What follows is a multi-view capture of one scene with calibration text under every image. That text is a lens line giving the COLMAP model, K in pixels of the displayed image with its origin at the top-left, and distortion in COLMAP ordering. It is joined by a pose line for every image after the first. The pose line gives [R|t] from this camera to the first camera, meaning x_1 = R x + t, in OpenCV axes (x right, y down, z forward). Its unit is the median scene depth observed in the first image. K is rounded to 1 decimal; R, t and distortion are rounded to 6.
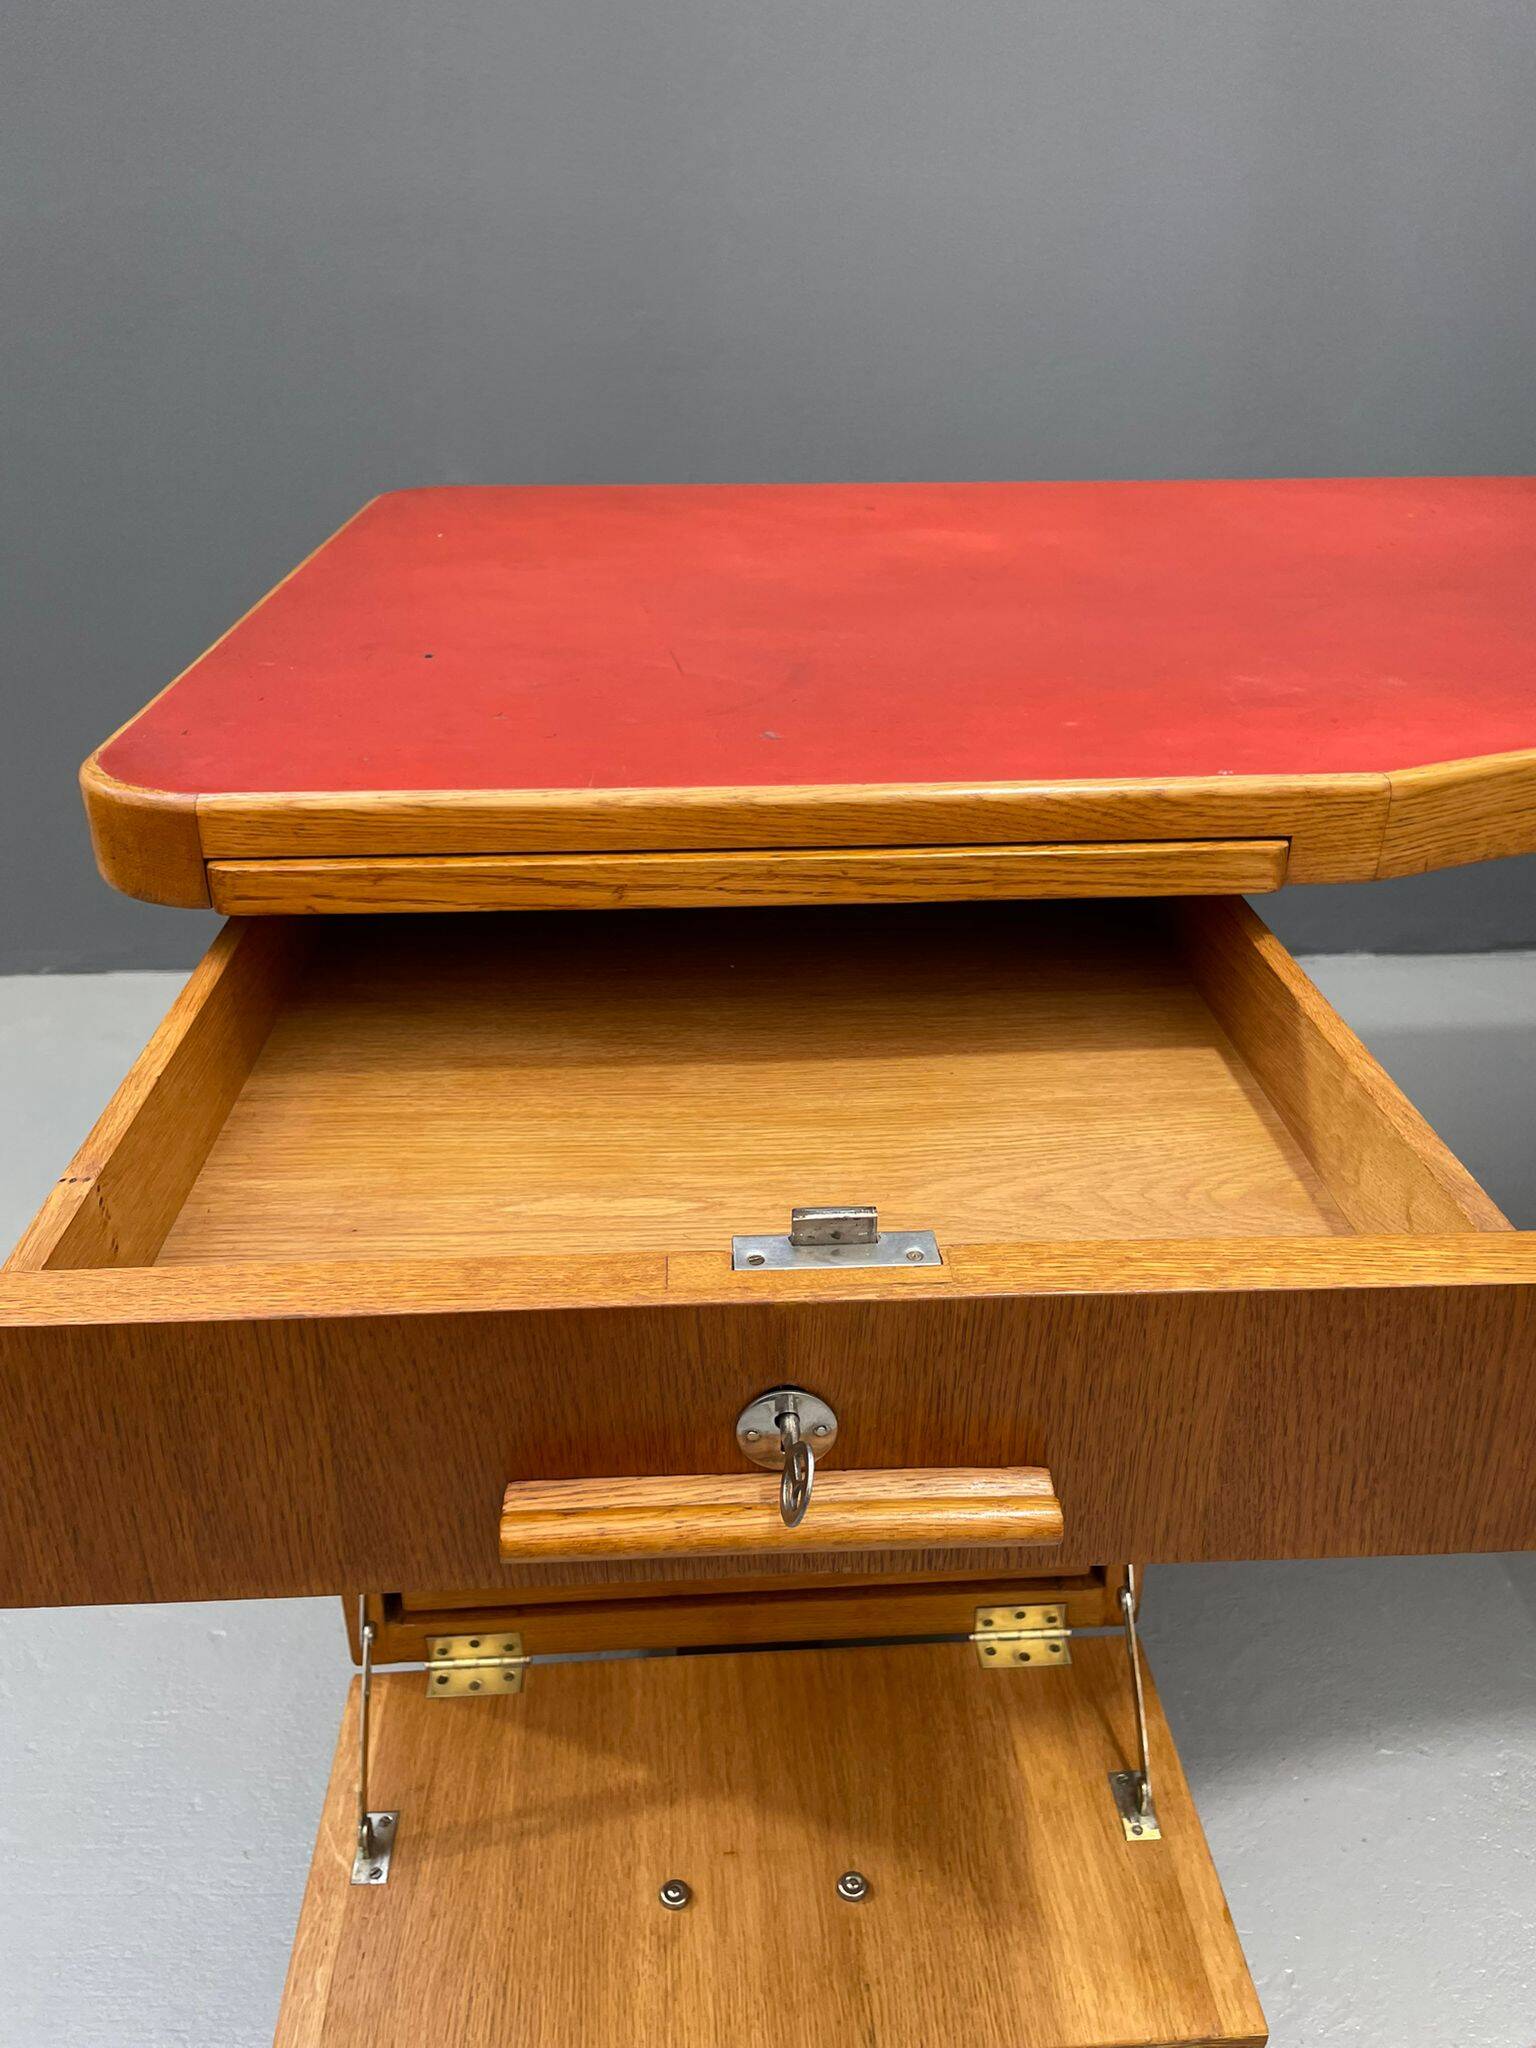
lens RADIAL K [[1570.1, 0, 785.7], [0, 1570.1, 1021.7], [0, 0, 1]] dist [0.079780, -0.117158]
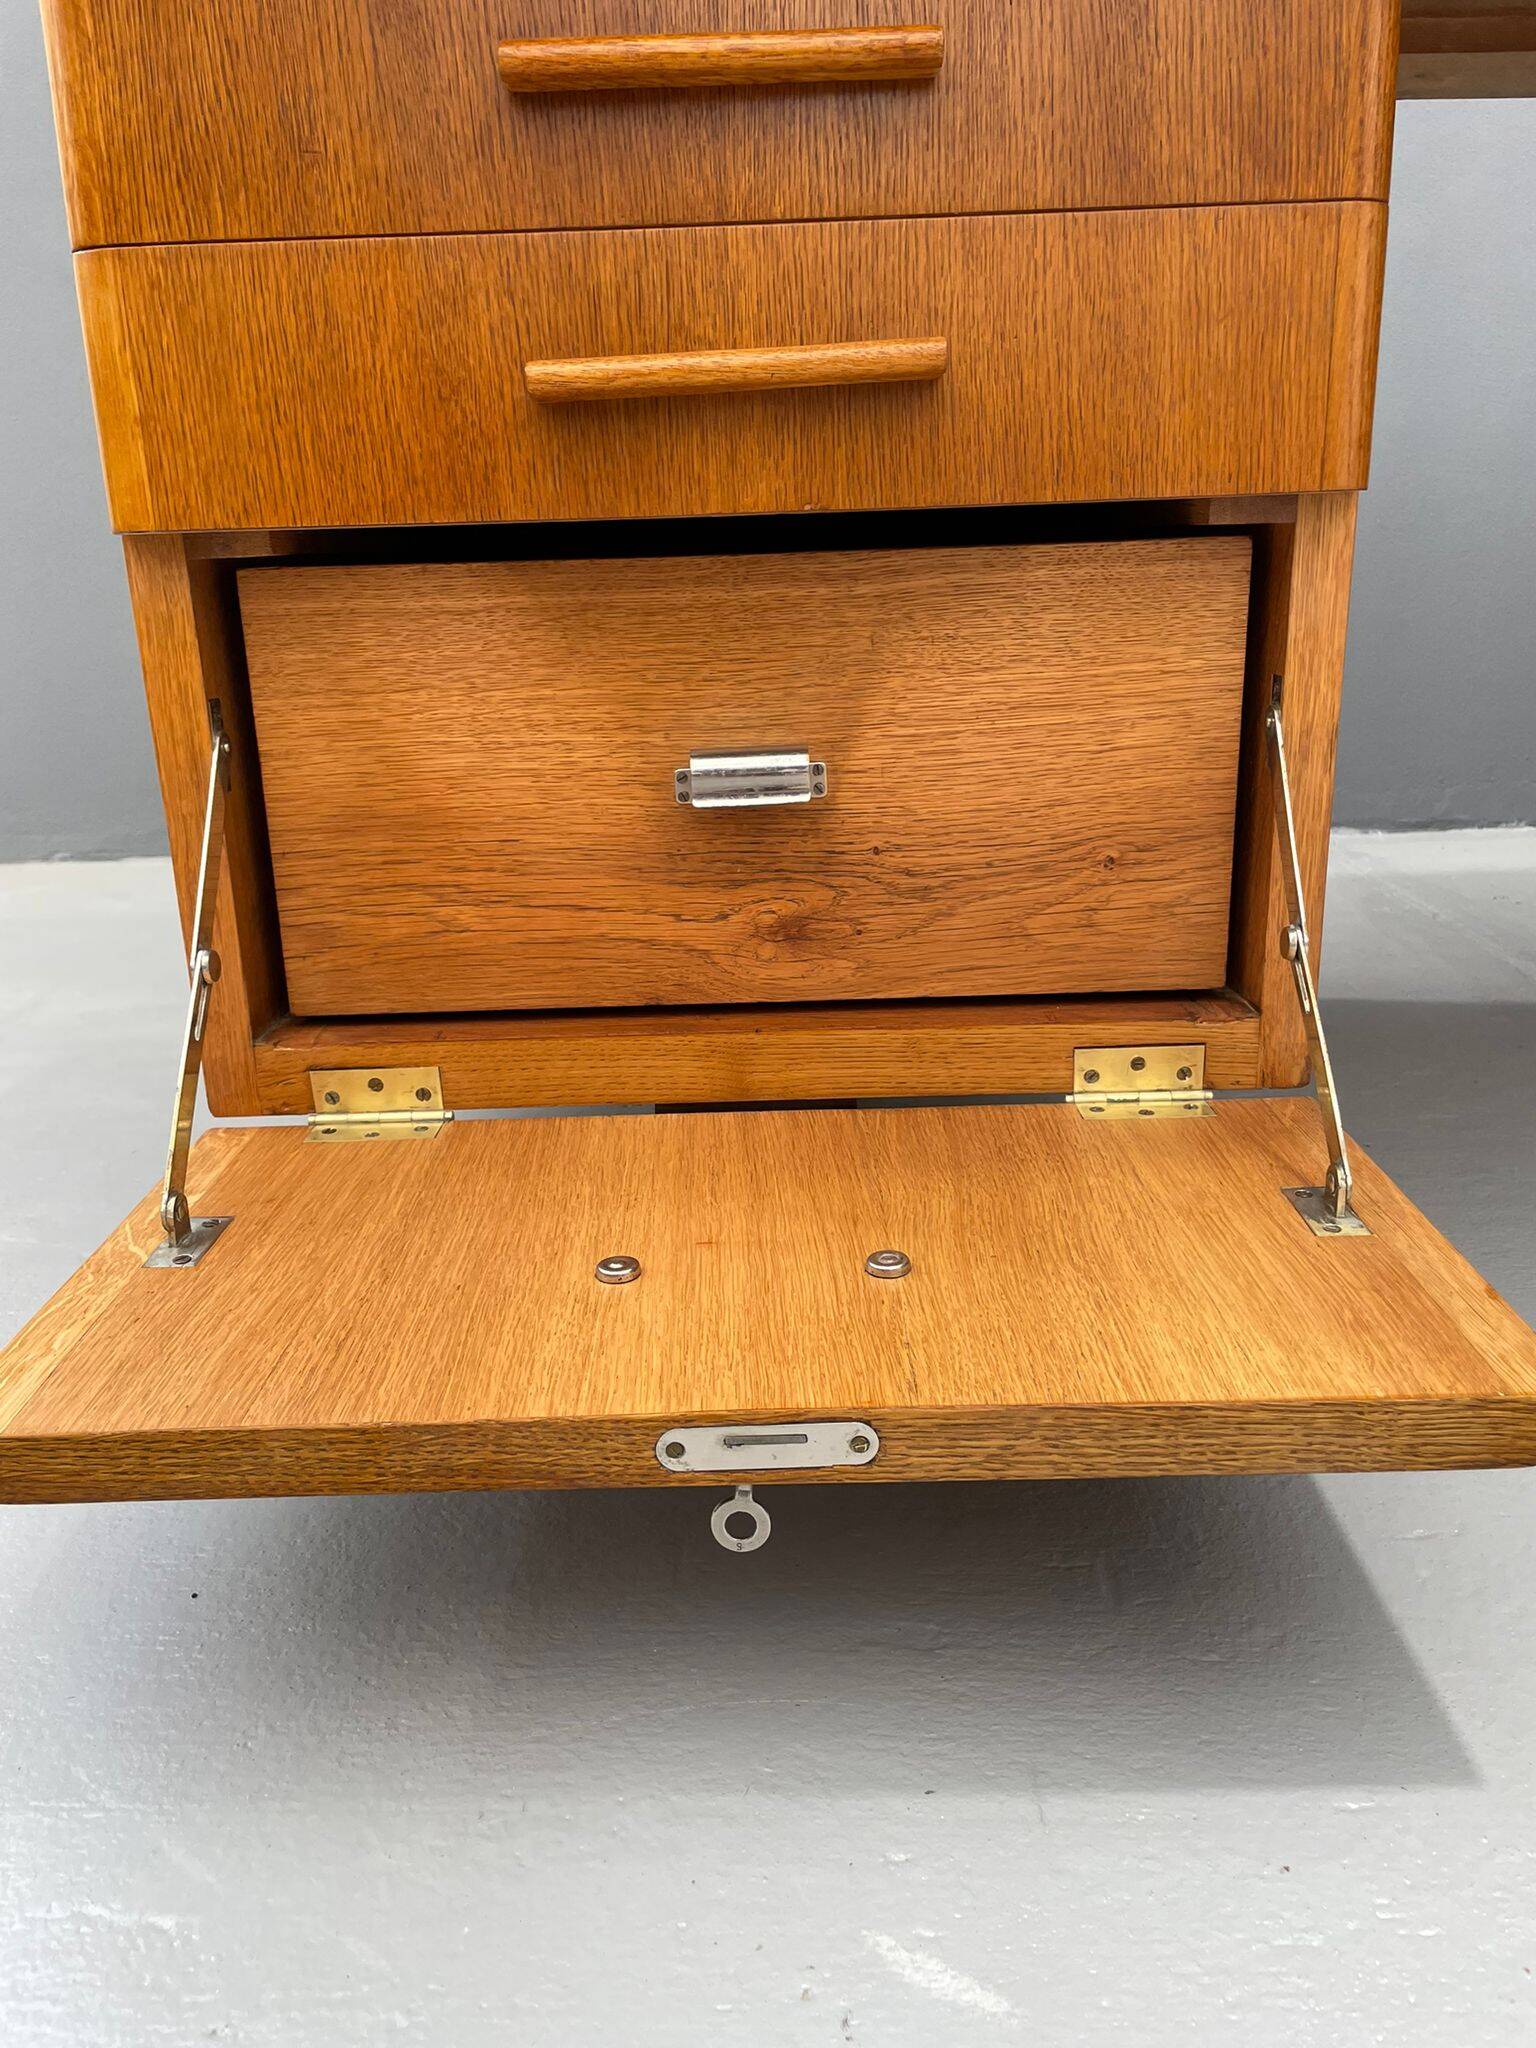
lens RADIAL K [[1570.1, 0, 758.1], [0, 1570.1, 1024.0], [0, 0, 1]] dist [0.079780, -0.117158]
pose [[0.996861, -0.010177, -0.078513, 0.053440], [-0.002636, 0.986886, -0.161396, 0.723495], [0.079126, 0.161096, 0.983762, 0.452817]]
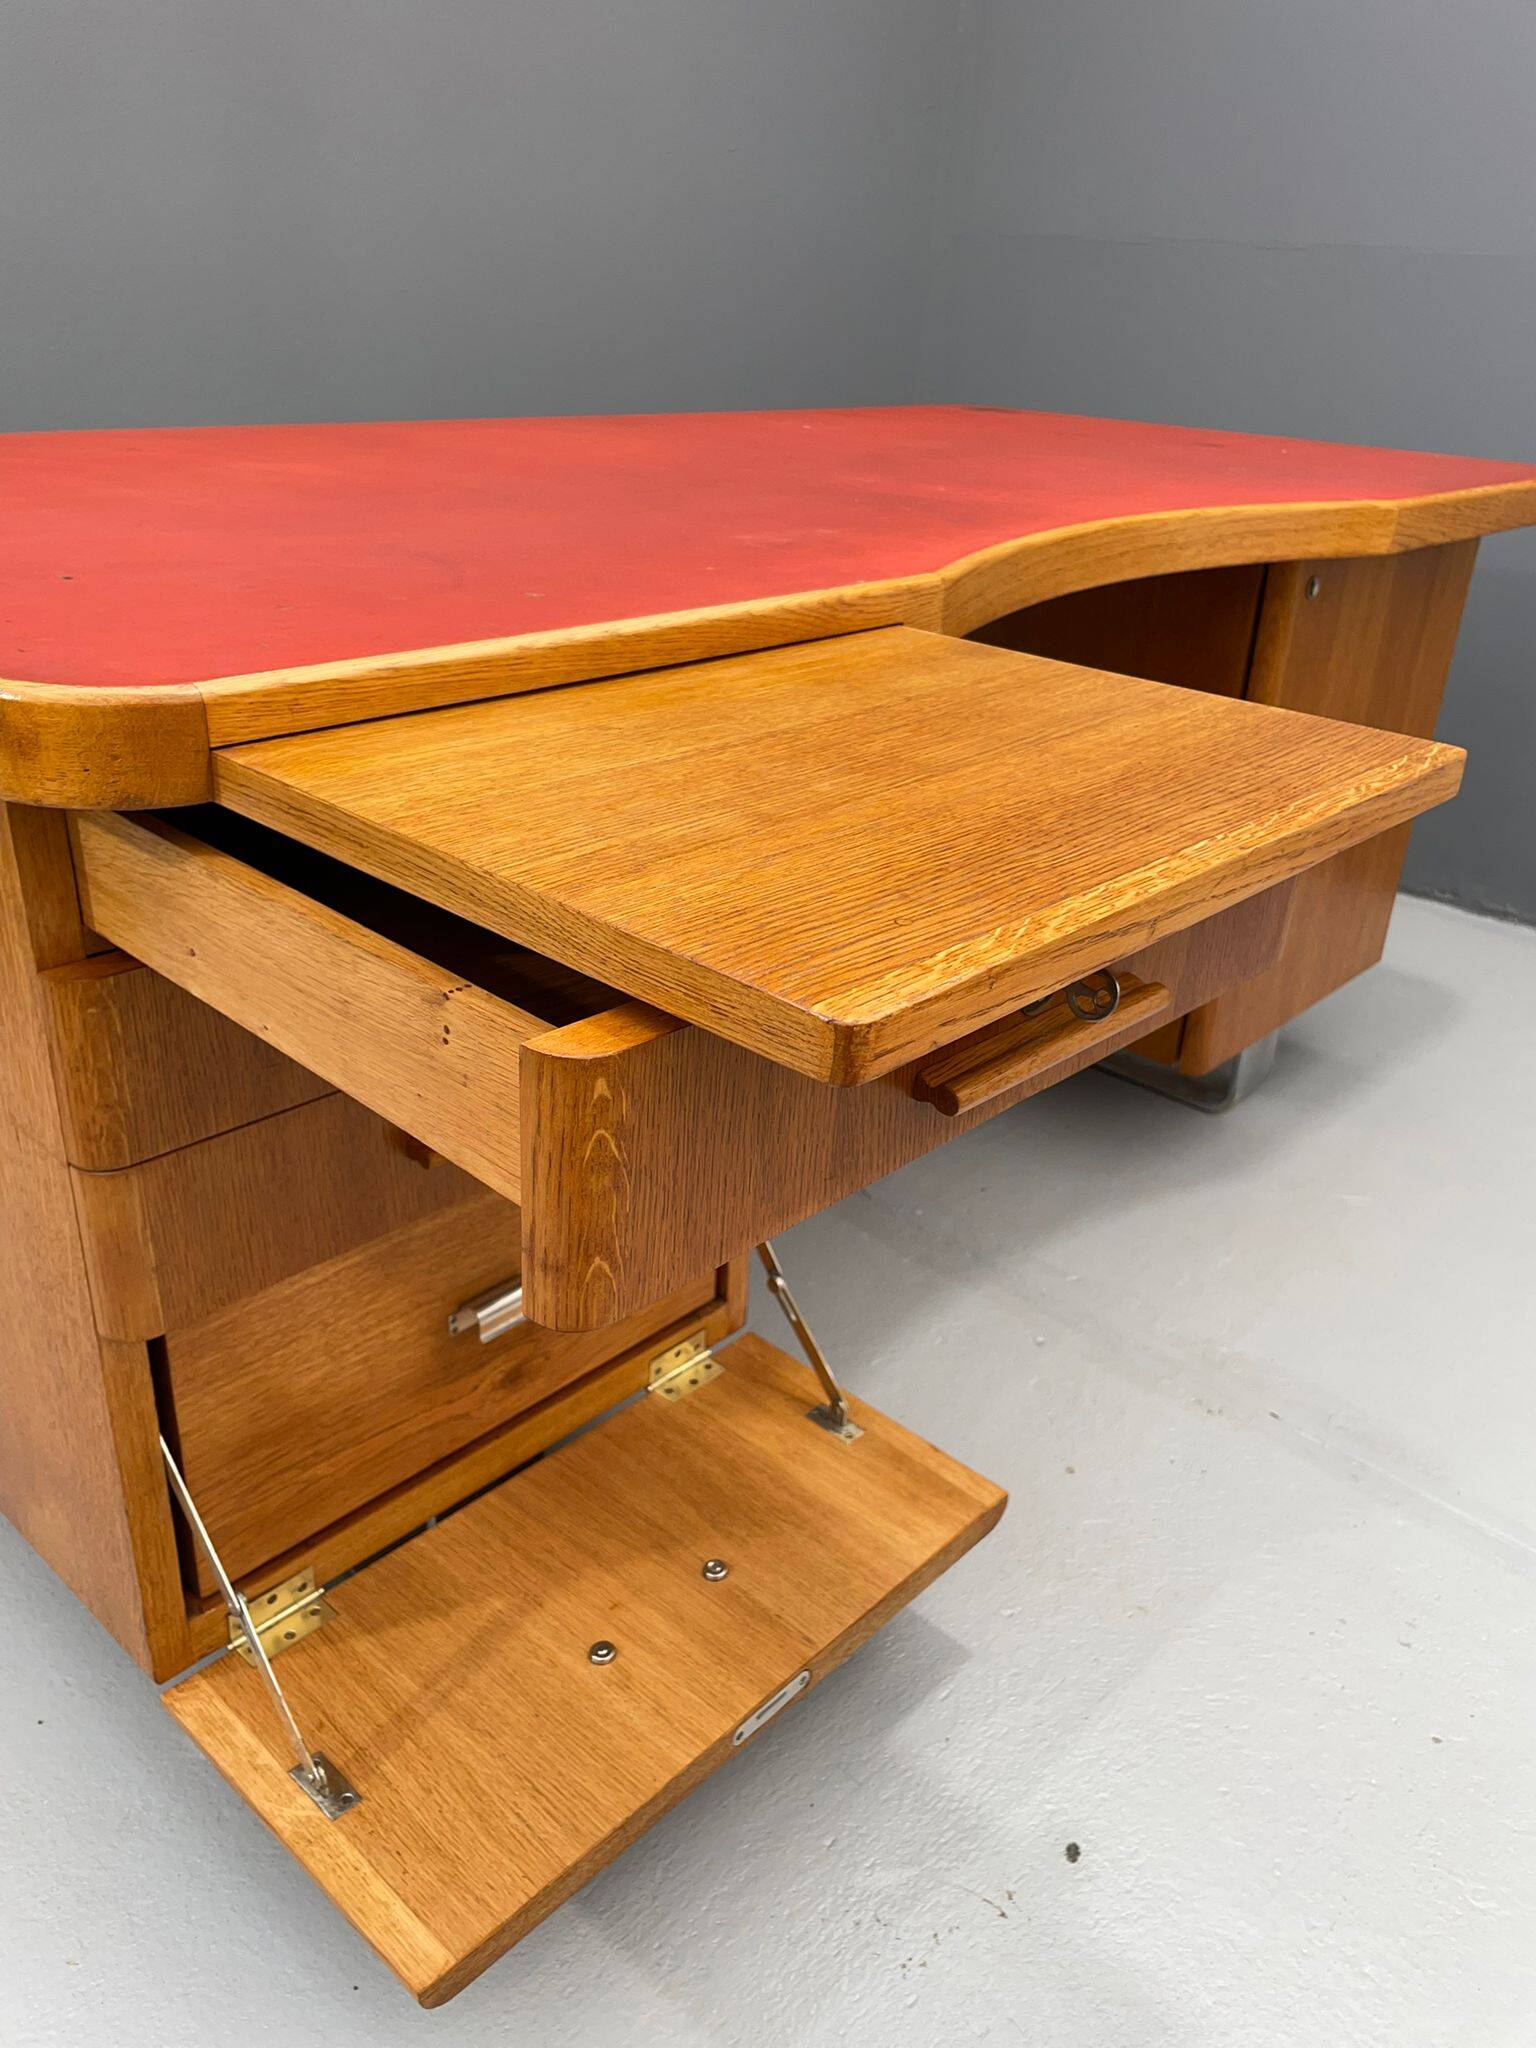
lens RADIAL K [[1570.1, 0, 783.6], [0, 1570.1, 1028.0], [0, 0, 1]] dist [0.079780, -0.117158]
pose [[0.720239, -0.269449, 0.639260, -0.753469], [0.267411, 0.958109, 0.102558, 0.057042], [-0.640115, 0.097079, 0.762121, 0.024654]]
